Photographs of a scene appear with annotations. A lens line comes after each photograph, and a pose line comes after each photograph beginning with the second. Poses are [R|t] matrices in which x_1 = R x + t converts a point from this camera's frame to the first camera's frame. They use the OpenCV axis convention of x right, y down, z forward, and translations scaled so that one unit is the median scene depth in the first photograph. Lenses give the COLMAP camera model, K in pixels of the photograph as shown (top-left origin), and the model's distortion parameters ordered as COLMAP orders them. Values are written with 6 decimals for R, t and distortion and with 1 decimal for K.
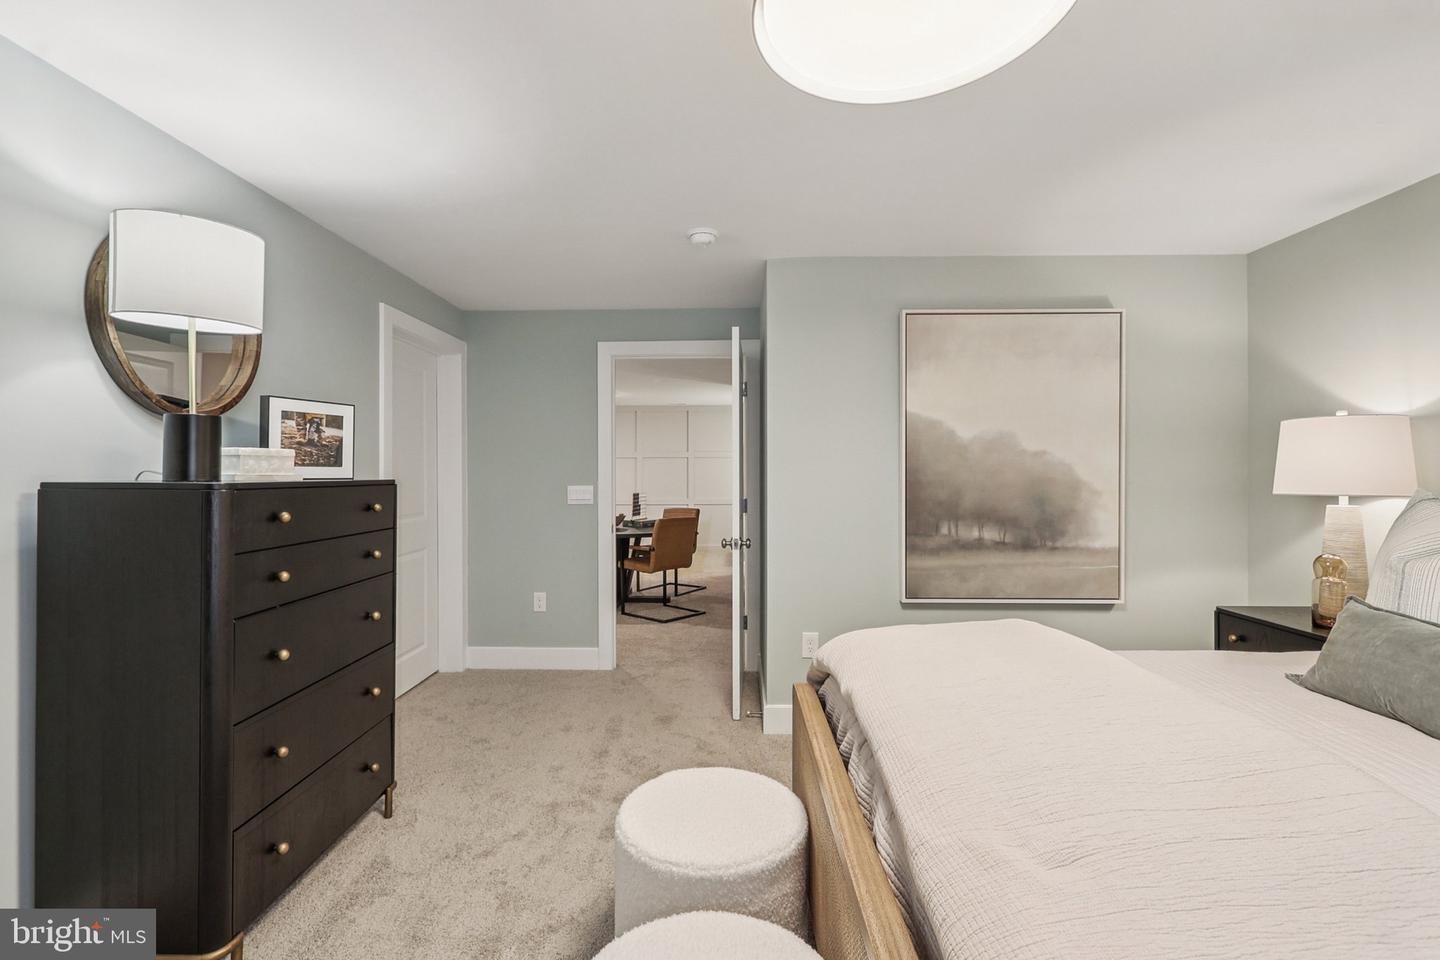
lens RADIAL K [[688.3, 0, 681.6], [0, 688.3, 469.4], [0, 0, 1]] dist [0.002458, -0.000001]
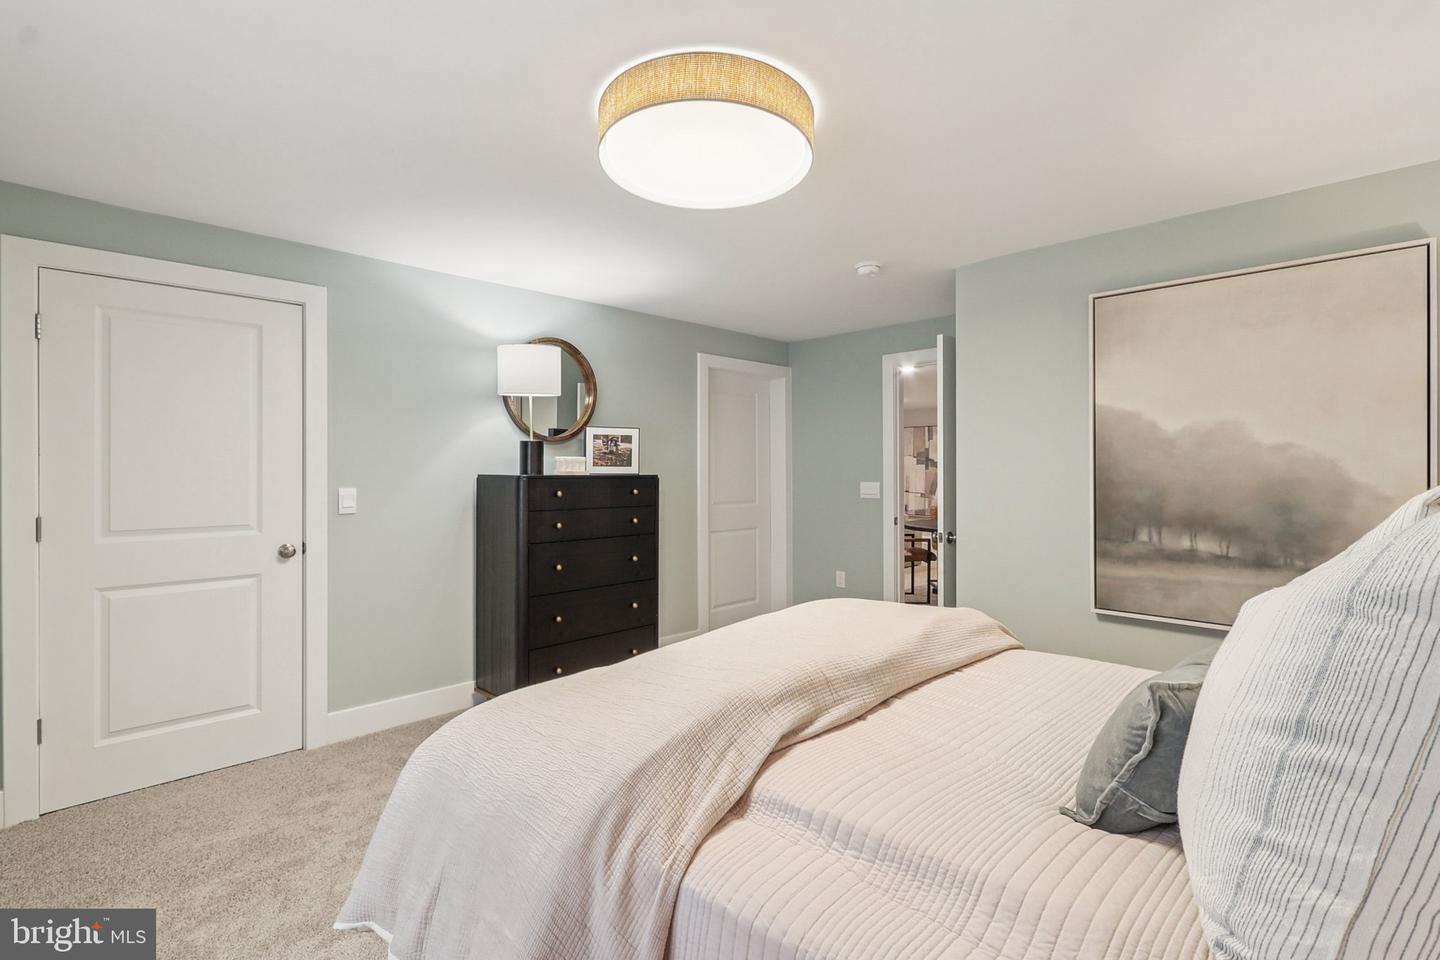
lens RADIAL K [[688.3, 0, 681.6], [0, 688.3, 469.4], [0, 0, 1]] dist [0.002458, -0.000001]
pose [[0.697024, 0.000208, -0.717048, 0.603357], [0.001326, 0.999998, 0.001578, 0.000122], [0.717046, -0.002051, 0.697022, -0.036830]]
